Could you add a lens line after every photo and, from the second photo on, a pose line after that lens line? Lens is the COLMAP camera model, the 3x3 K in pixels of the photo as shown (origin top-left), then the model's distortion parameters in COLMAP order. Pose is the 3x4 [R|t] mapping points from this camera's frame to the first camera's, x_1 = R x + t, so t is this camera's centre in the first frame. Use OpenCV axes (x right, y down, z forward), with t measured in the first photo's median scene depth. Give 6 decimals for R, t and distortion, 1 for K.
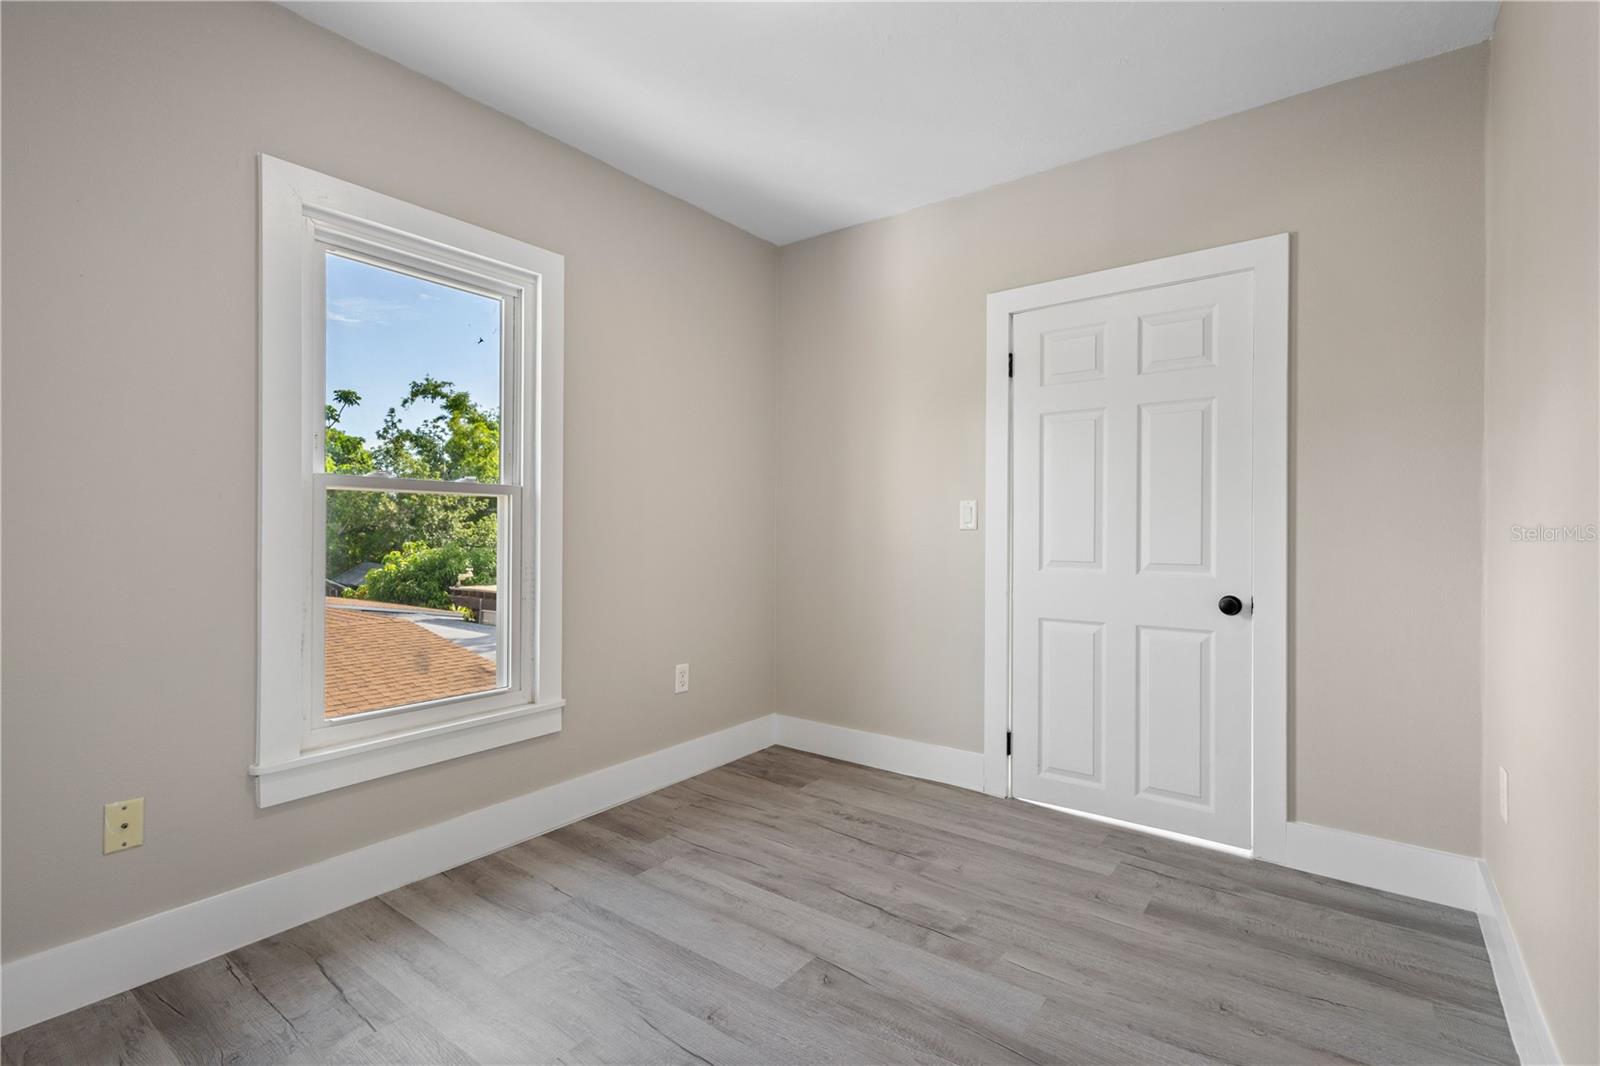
lens RADIAL K [[738.0, 0, 794.0], [0, 738.0, 537.0], [0, 0, 1]] dist [0.016361, -0.002105]
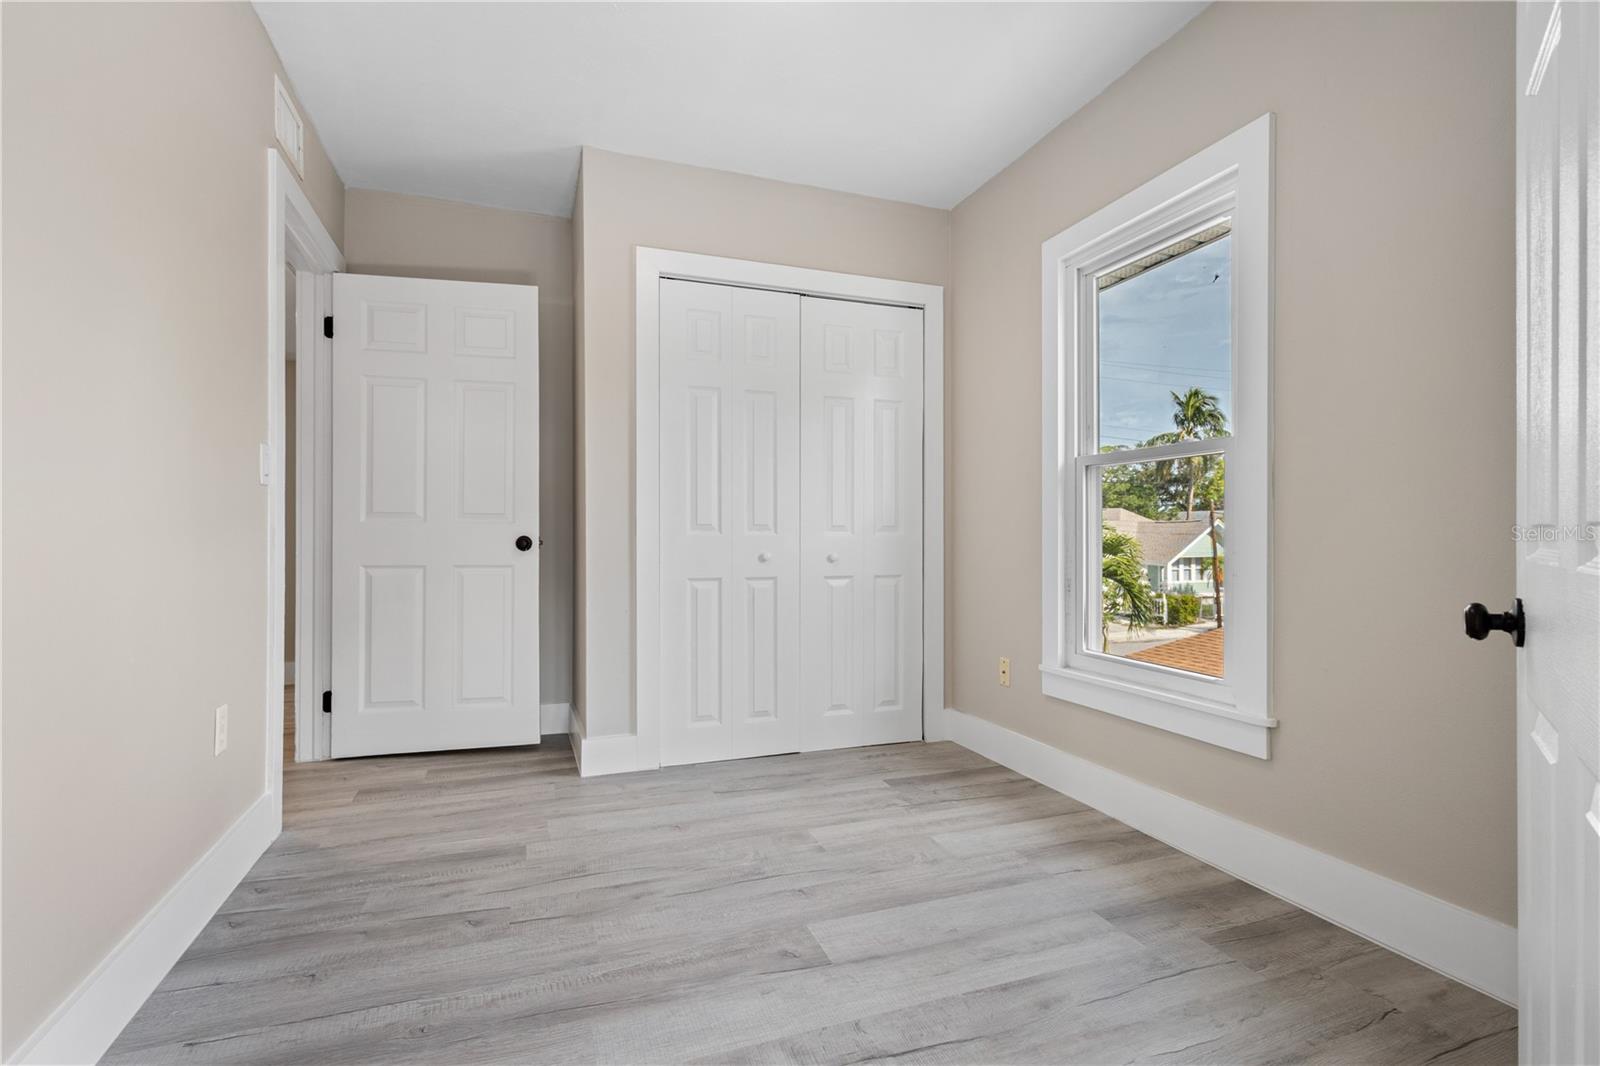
lens RADIAL K [[738.0, 0, 794.6], [0, 738.0, 530.7], [0, 0, 1]] dist [0.016361, -0.002105]
pose [[-0.534945, -0.004911, -0.844872, 0.749170], [-0.006456, 0.999978, -0.001725, 0.054273], [0.844862, 0.004532, -0.534965, 1.345579]]
